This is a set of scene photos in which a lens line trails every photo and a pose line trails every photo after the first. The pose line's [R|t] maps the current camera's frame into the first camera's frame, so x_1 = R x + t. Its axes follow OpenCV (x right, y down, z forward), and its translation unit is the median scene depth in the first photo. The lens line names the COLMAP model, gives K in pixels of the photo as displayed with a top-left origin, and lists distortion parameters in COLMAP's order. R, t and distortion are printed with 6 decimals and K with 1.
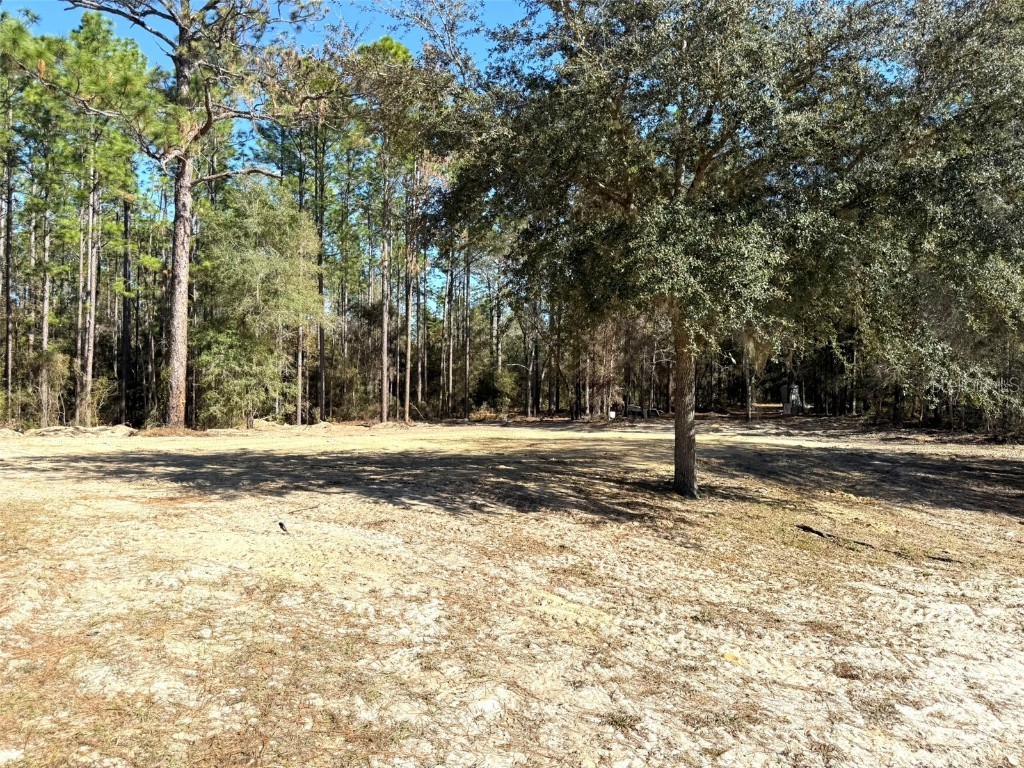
lens RADIAL K [[755.1, 0, 512.8], [0, 755.1, 388.7], [0, 0, 1]] dist [0.046702, -0.014446]
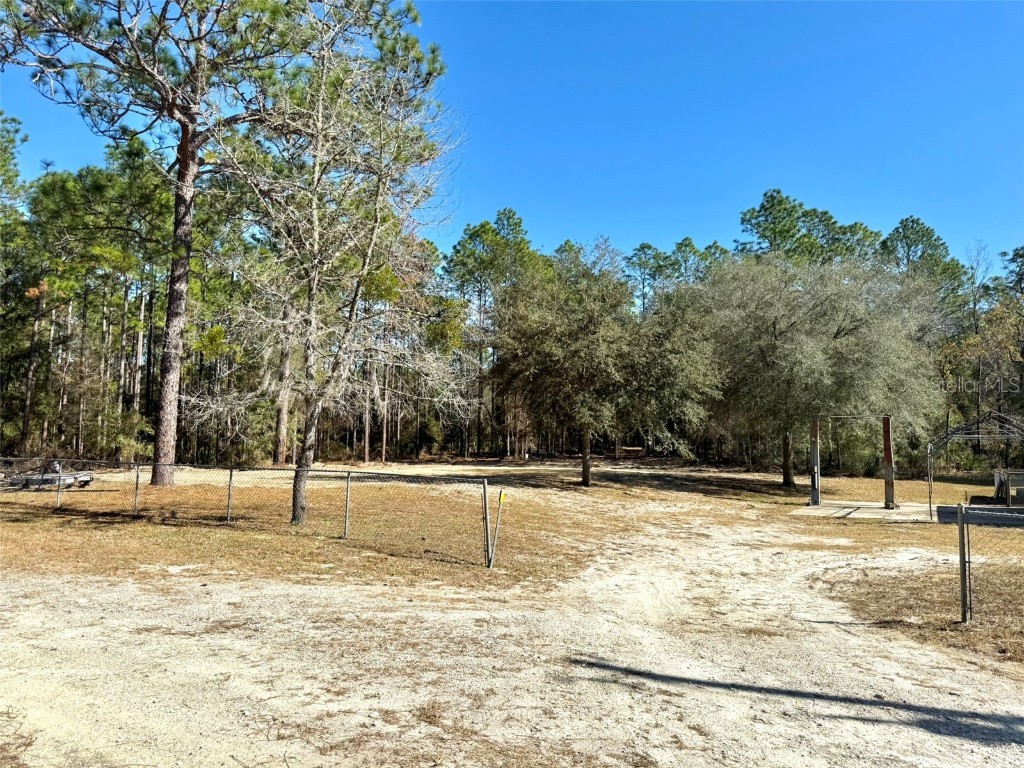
lens RADIAL K [[755.1, 0, 508.8], [0, 755.1, 381.3], [0, 0, 1]] dist [0.046702, -0.014446]
pose [[0.989306, 0.012772, 0.145297, -0.217799], [-0.003377, 0.997897, -0.064729, -0.028687], [-0.145818, 0.063546, 0.987268, -0.810770]]
